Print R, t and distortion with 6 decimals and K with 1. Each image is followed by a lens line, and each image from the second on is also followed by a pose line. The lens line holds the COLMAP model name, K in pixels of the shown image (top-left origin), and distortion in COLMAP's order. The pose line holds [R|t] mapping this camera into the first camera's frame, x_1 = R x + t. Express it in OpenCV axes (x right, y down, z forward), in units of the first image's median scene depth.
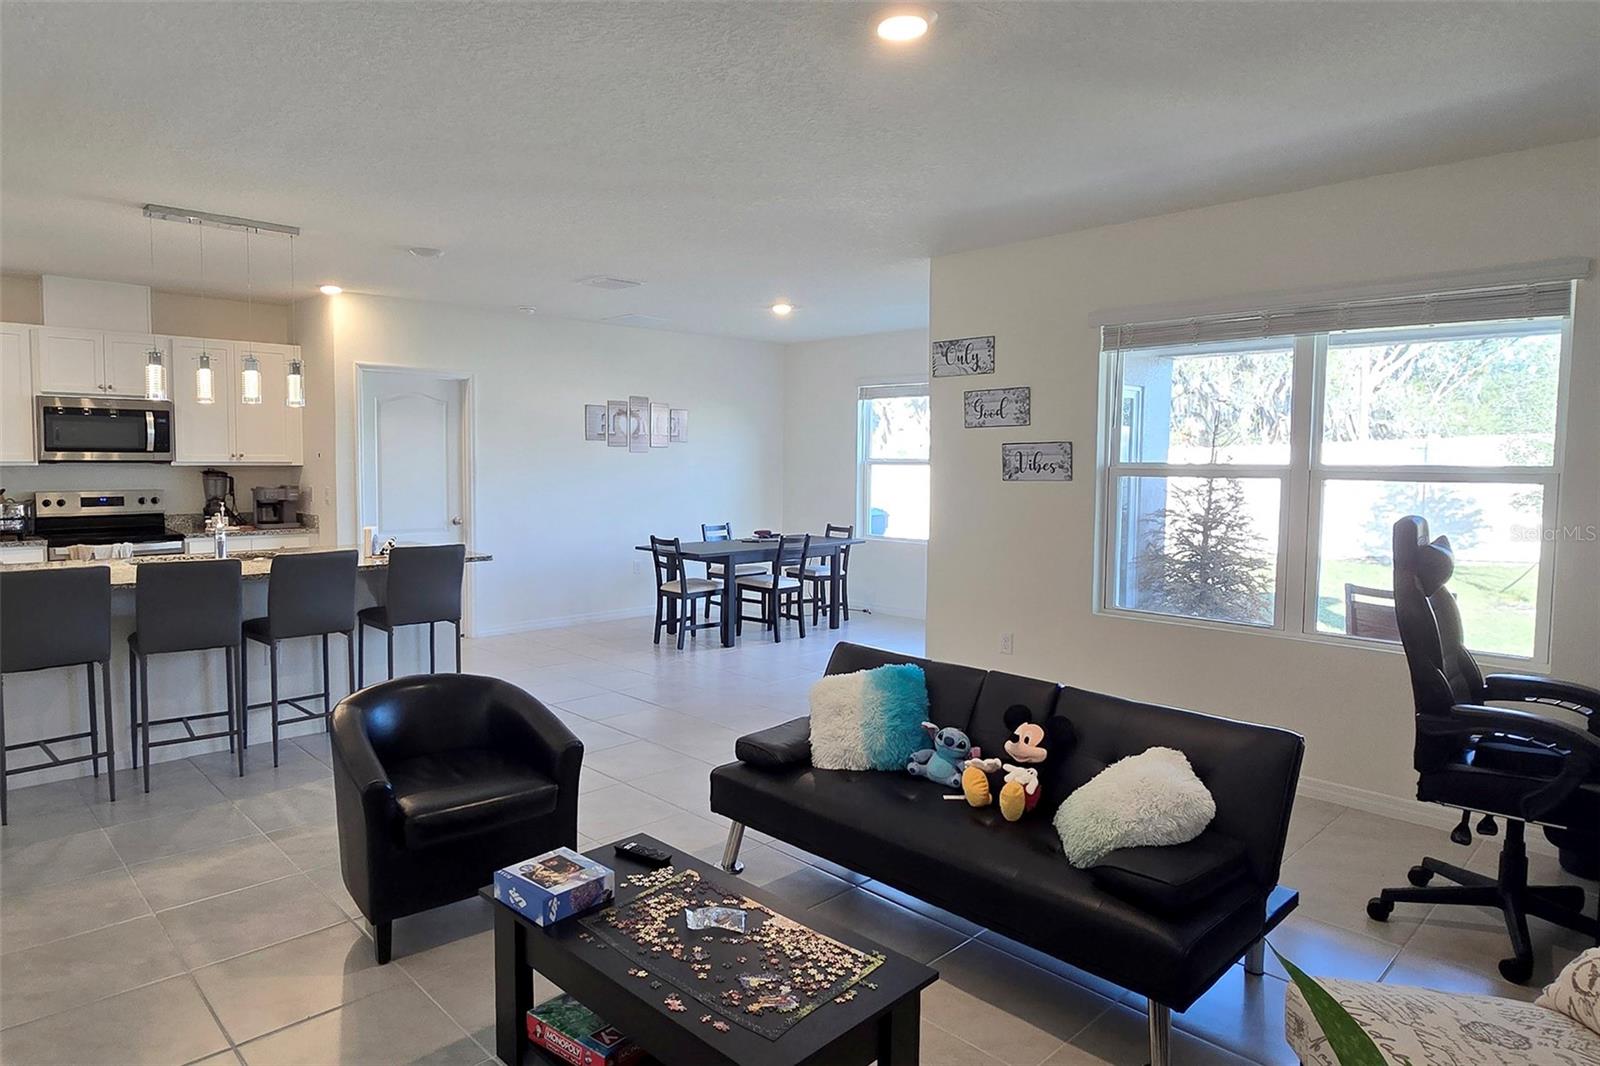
lens RADIAL K [[924.8, 0, 797.1], [0, 924.8, 526.0], [0, 0, 1]] dist [0.007126, -0.000358]
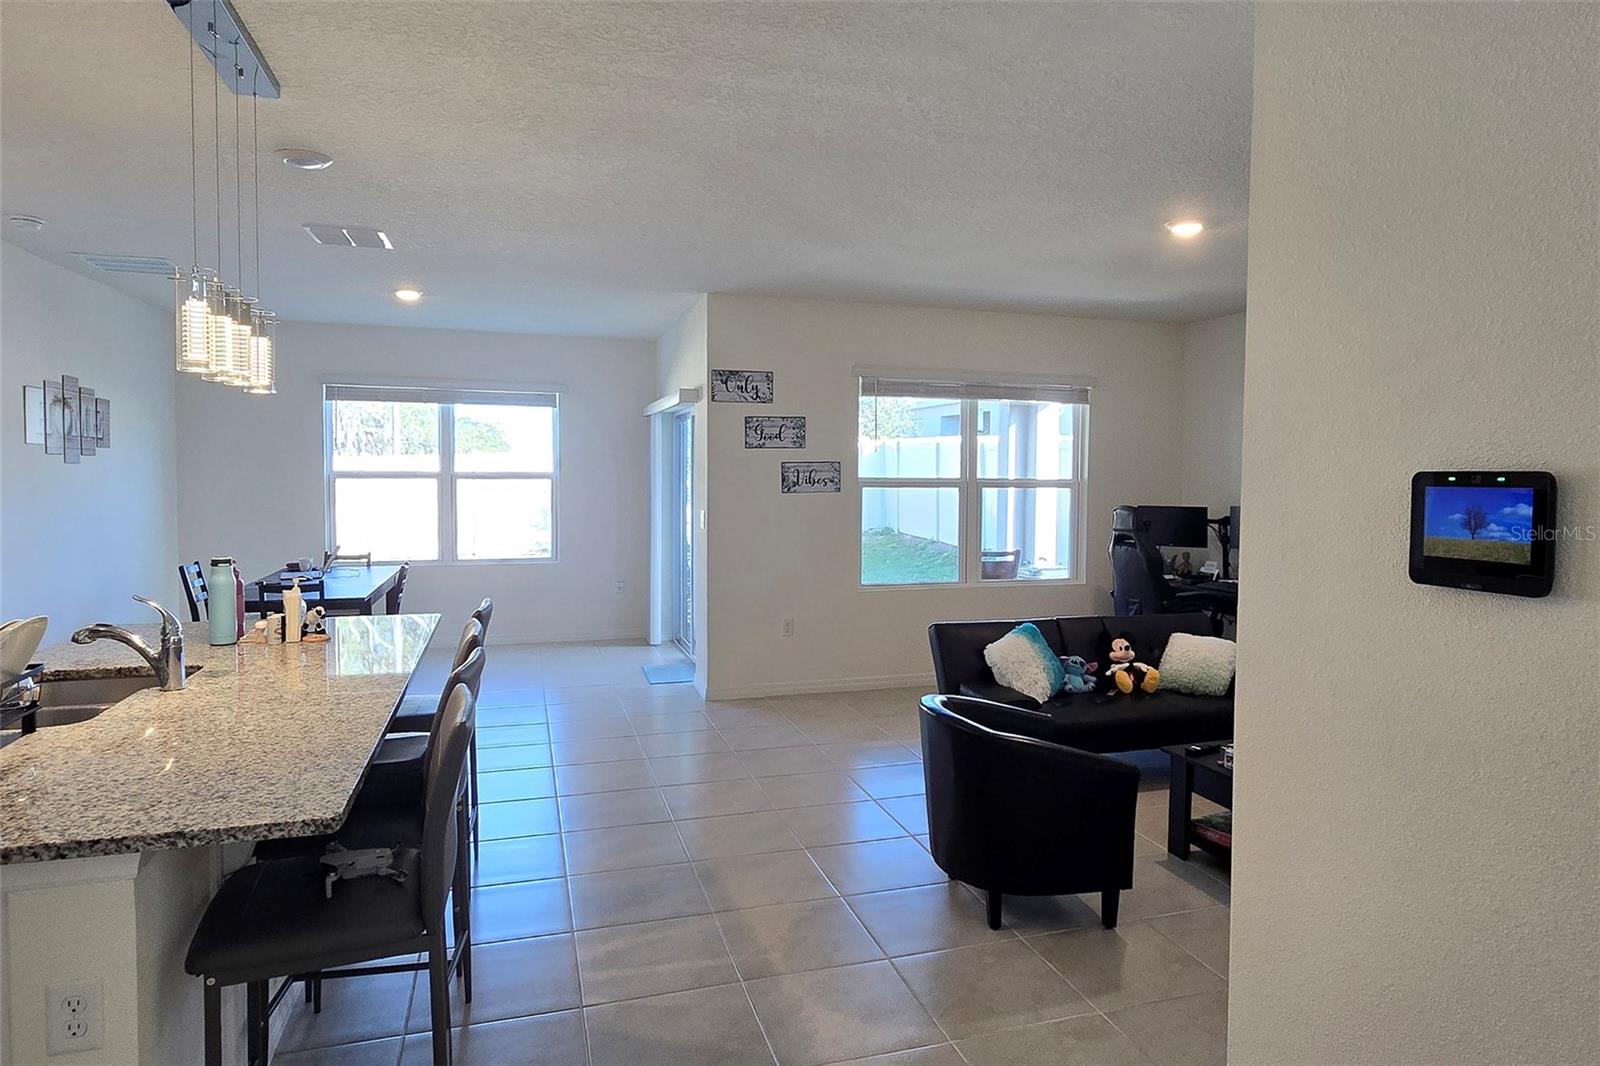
lens RADIAL K [[943.8, 0, 801.7], [0, 943.8, 518.5], [0, 0, 1]] dist [0.001902, -0.001232]
pose [[0.457737, -0.048540, 0.887762, -0.760931], [0.059942, 0.997921, 0.023657, -0.038355], [-0.887065, 0.042386, 0.459695, 0.365292]]
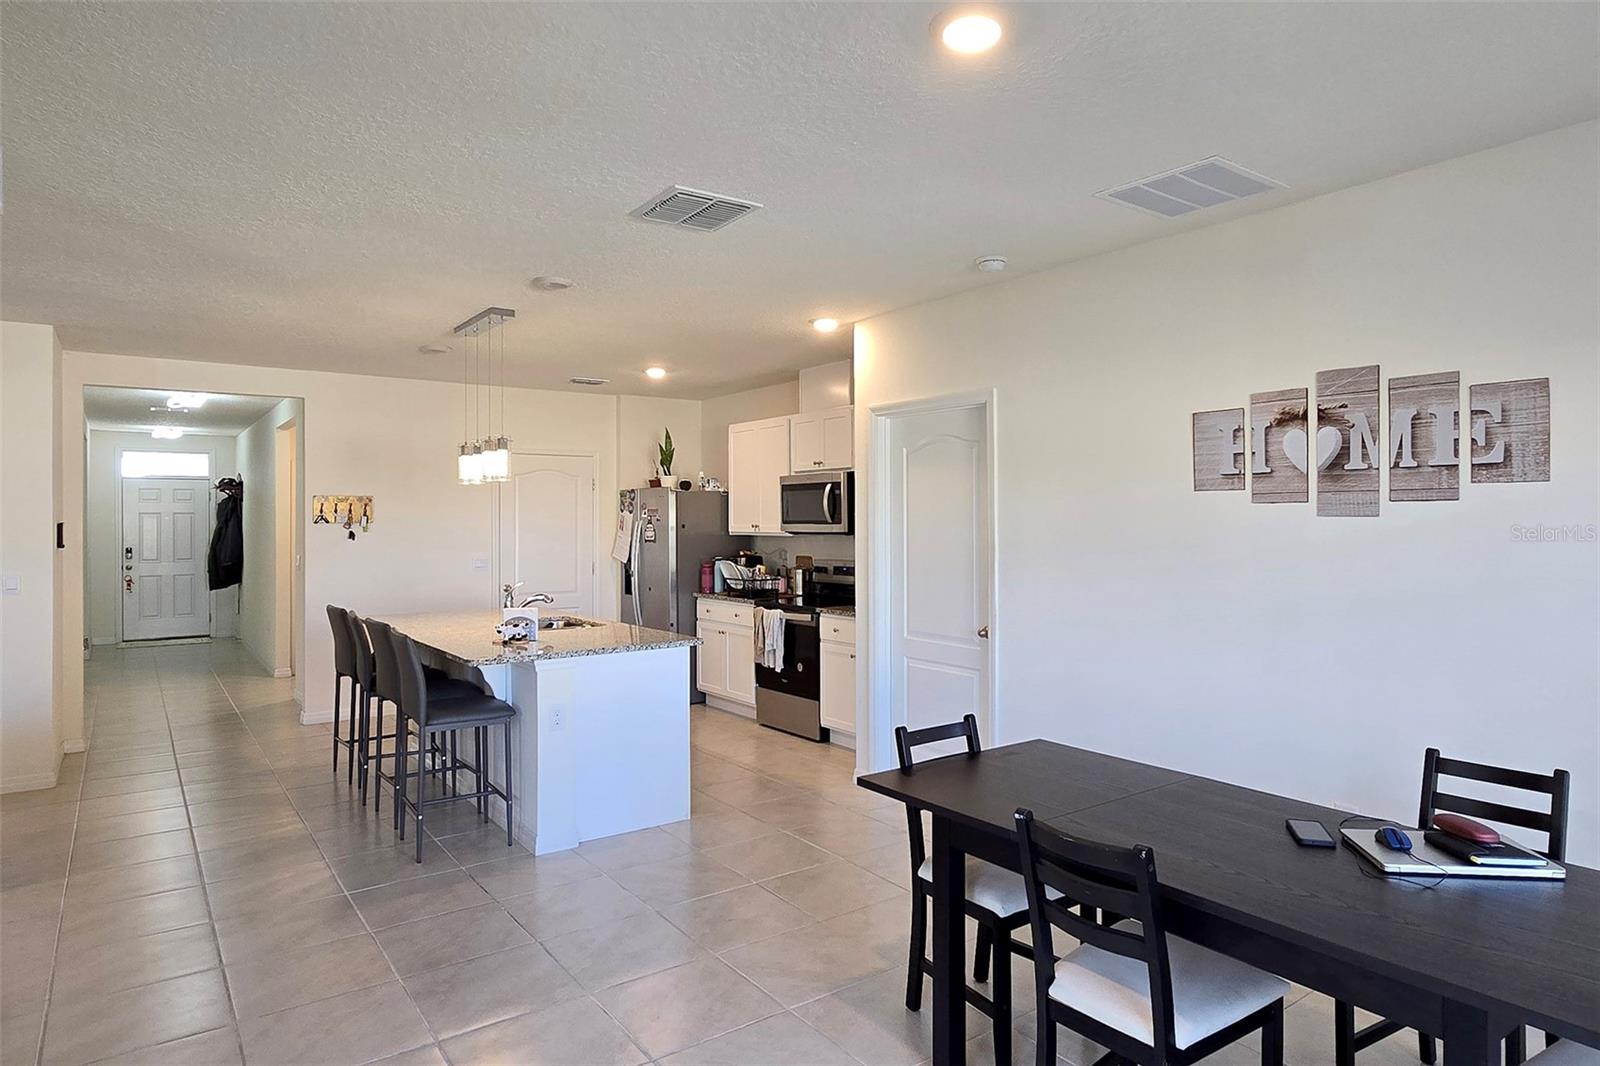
lens RADIAL K [[943.8, 0, 801.7], [0, 943.8, 518.5], [0, 0, 1]] dist [0.001902, -0.001232]
pose [[-0.144306, -0.009488, -0.989488, 0.335203], [-0.070515, 0.997510, 0.000719, -0.088538], [0.987017, 0.069878, -0.144616, 1.167109]]
